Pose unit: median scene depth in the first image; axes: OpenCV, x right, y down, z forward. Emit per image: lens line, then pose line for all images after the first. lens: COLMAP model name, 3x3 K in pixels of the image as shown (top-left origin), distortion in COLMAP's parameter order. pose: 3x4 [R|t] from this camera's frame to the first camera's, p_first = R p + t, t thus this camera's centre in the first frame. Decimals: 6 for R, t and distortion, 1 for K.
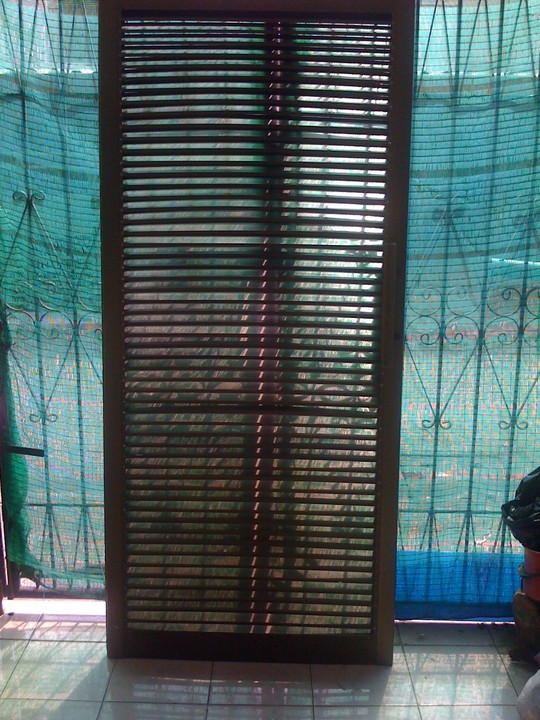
lens RADIAL K [[795.5, 0, 270.0], [0, 795.5, 360.0], [0, 0, 1]] dist [0.013469, -0.019240]
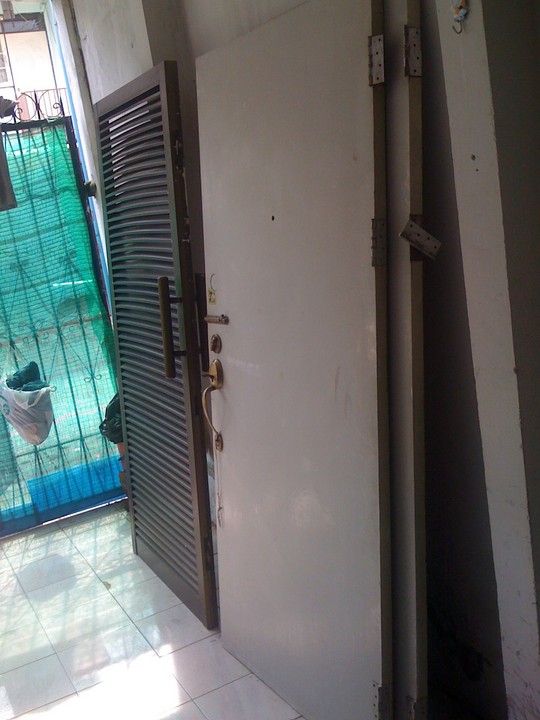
lens RADIAL K [[795.5, 0, 270.0], [0, 795.5, 360.0], [0, 0, 1]] dist [0.013469, -0.019240]
pose [[0.862415, -0.241991, 0.444612, -0.115844], [0.252288, 0.966948, 0.036922, 0.084430], [-0.438852, 0.080328, 0.894962, -0.717243]]
